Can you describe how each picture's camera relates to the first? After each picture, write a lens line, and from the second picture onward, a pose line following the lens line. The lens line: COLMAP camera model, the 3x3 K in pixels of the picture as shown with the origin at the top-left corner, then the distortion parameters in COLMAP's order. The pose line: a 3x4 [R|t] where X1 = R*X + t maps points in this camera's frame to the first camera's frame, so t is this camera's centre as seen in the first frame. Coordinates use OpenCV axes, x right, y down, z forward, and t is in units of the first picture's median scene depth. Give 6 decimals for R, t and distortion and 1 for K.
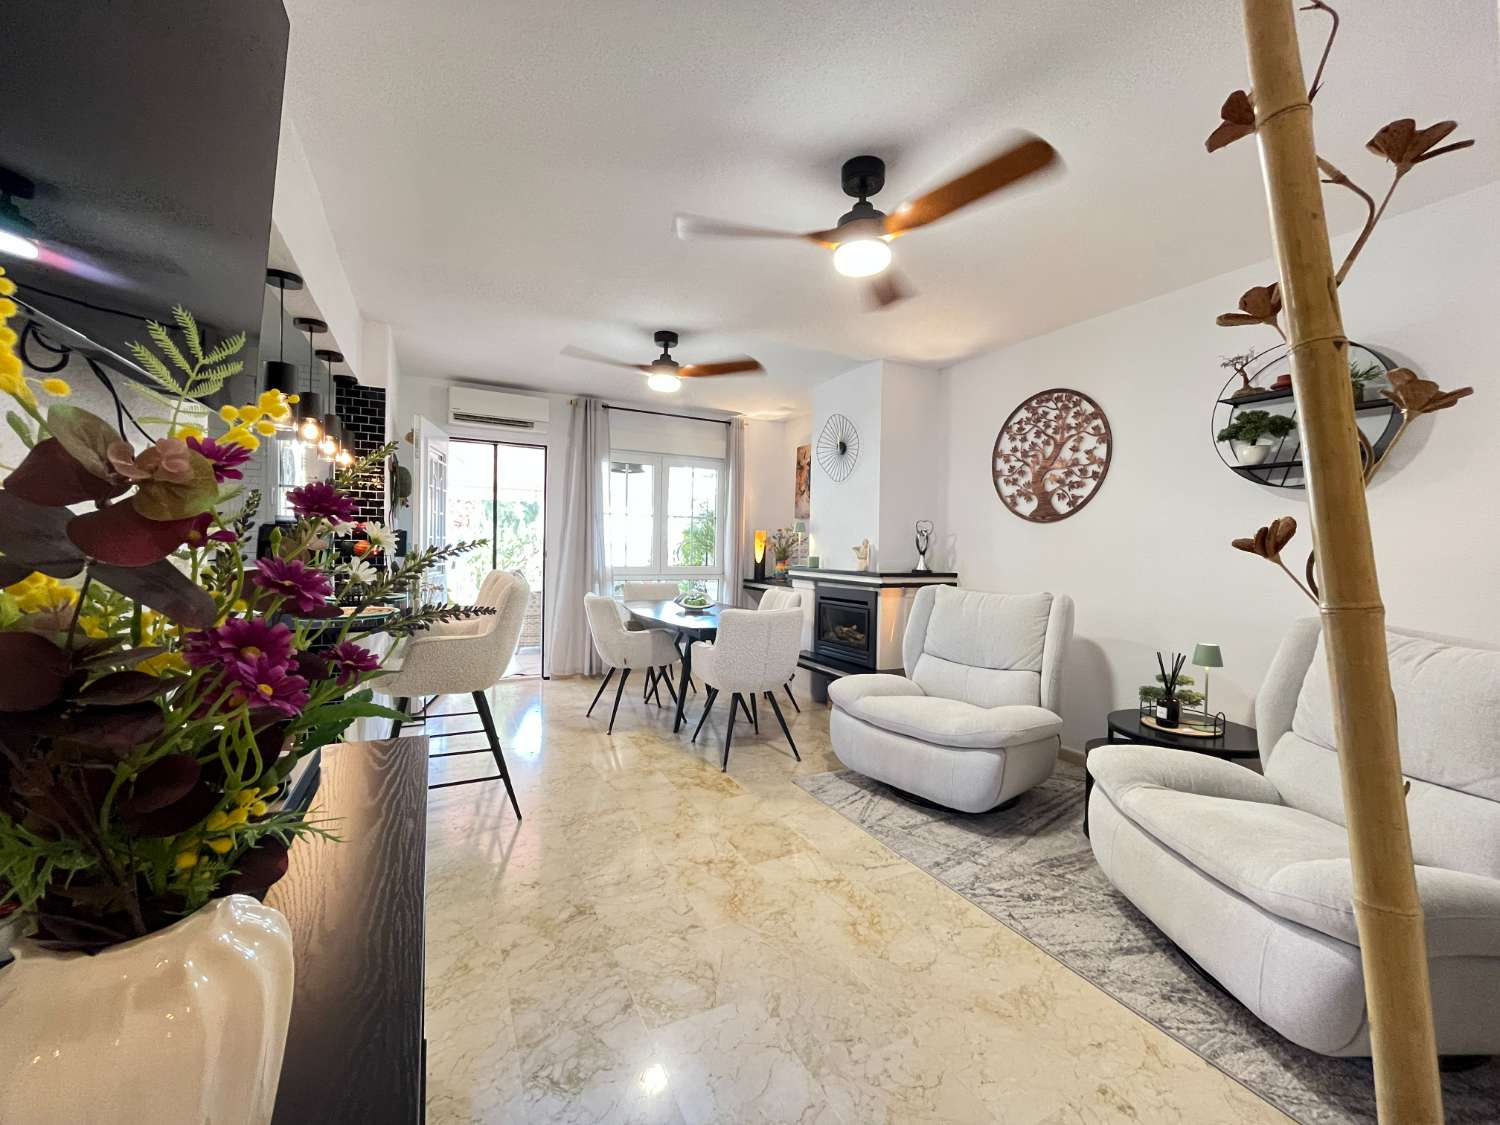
lens RADIAL K [[608.1, 0, 748.2], [0, 608.1, 564.0], [0, 0, 1]] dist [-0.004130, 0.000439]
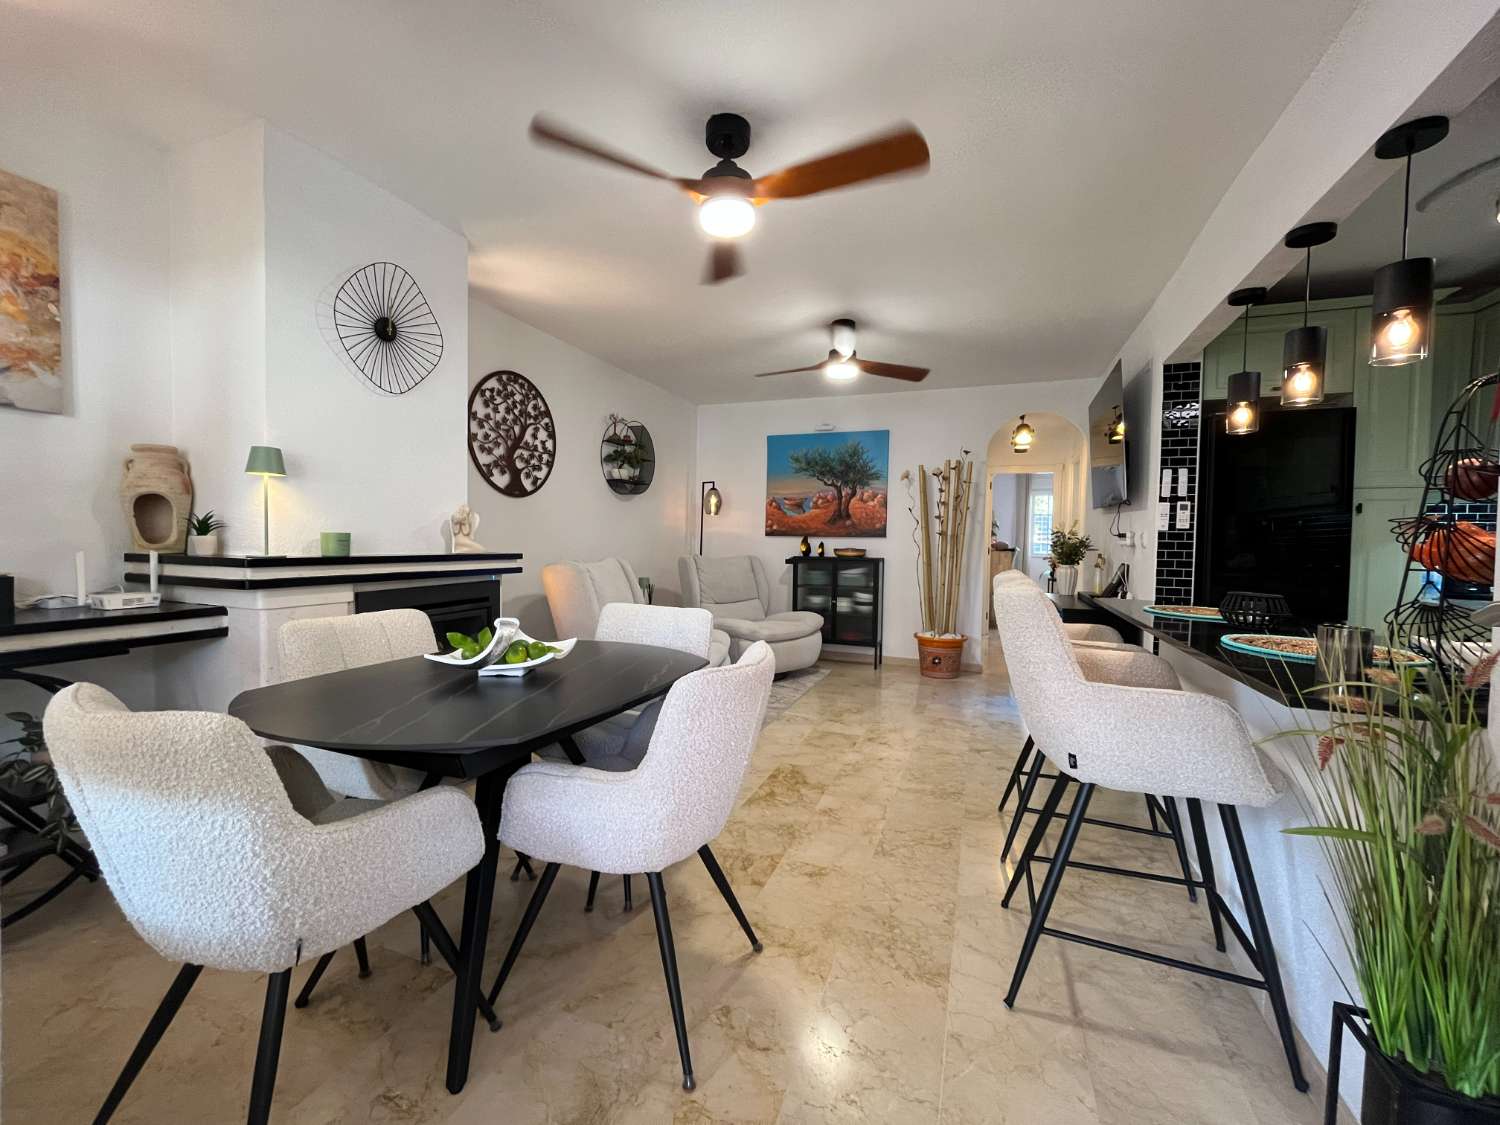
lens RADIAL K [[608.1, 0, 746.2], [0, 608.1, 559.8], [0, 0, 1]] dist [-0.004130, 0.000439]
pose [[-0.660340, -0.060328, 0.748540, -0.564038], [-0.014822, 0.997621, 0.067326, -0.034005], [-0.750820, 0.033363, -0.659663, 1.341810]]
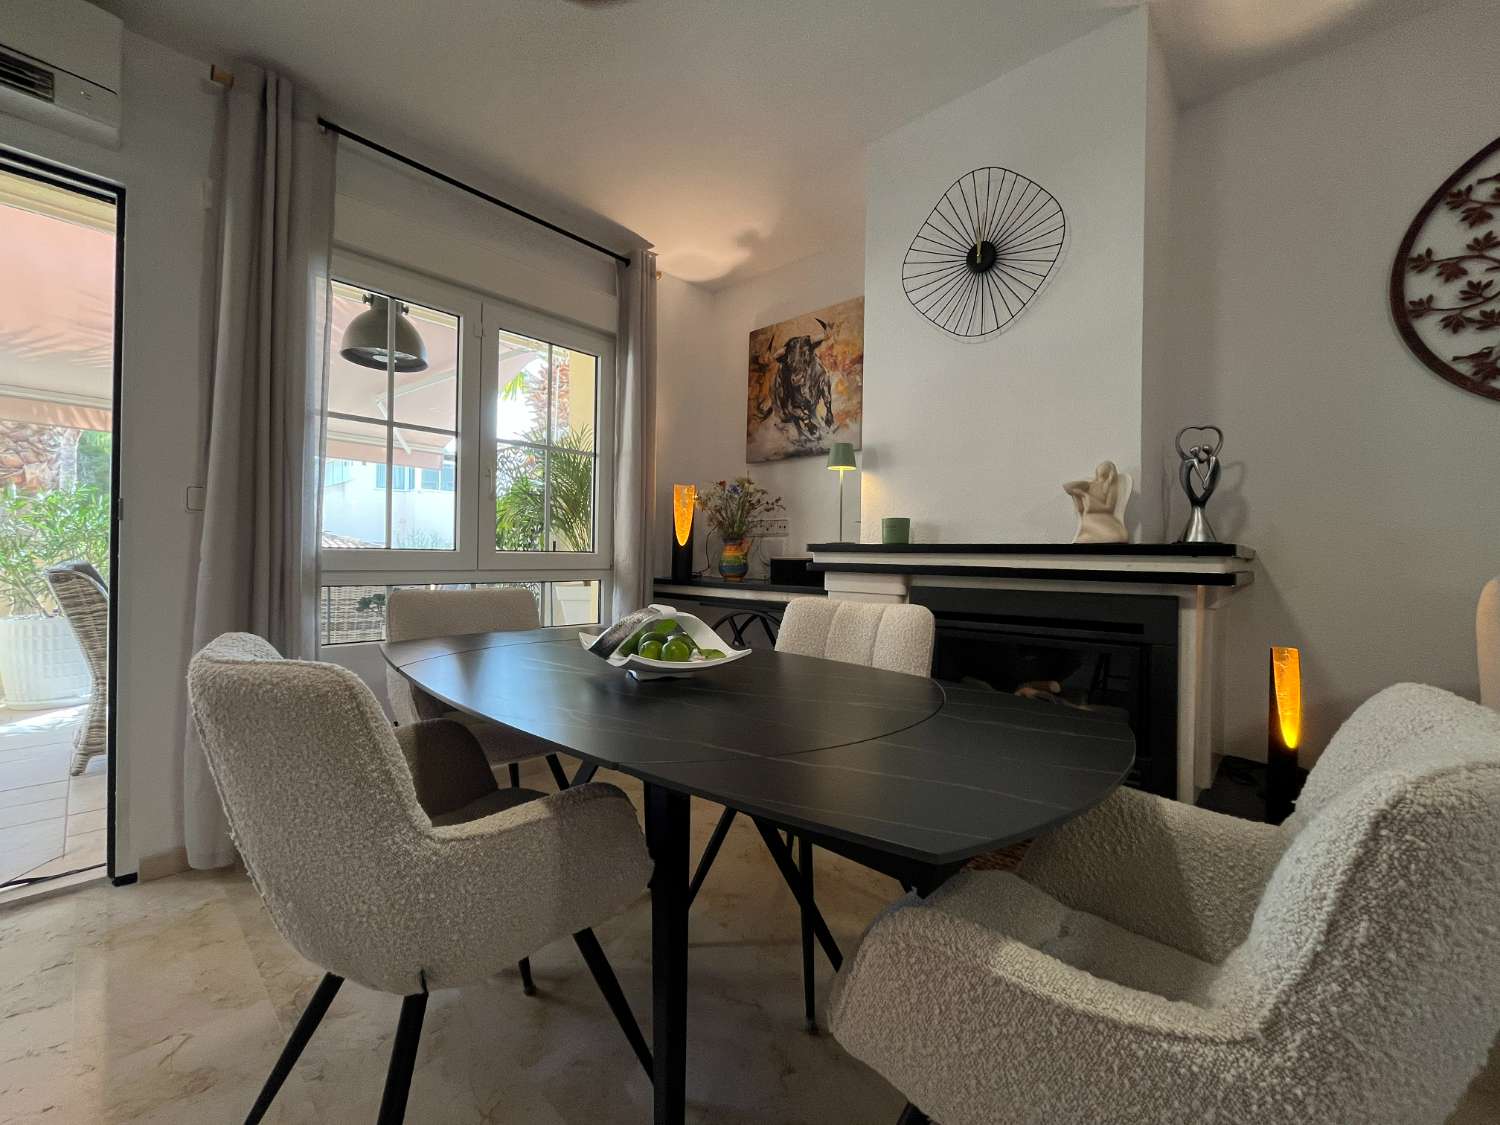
lens RADIAL K [[608.1, 0, 747.7], [0, 608.1, 559.2], [0, 0, 1]] dist [-0.004130, 0.000439]
pose [[0.936841, -0.005621, 0.349711, -0.177569], [0.010684, 0.999864, -0.012551, 0.026497], [-0.349593, 0.015495, 0.936773, 0.797863]]
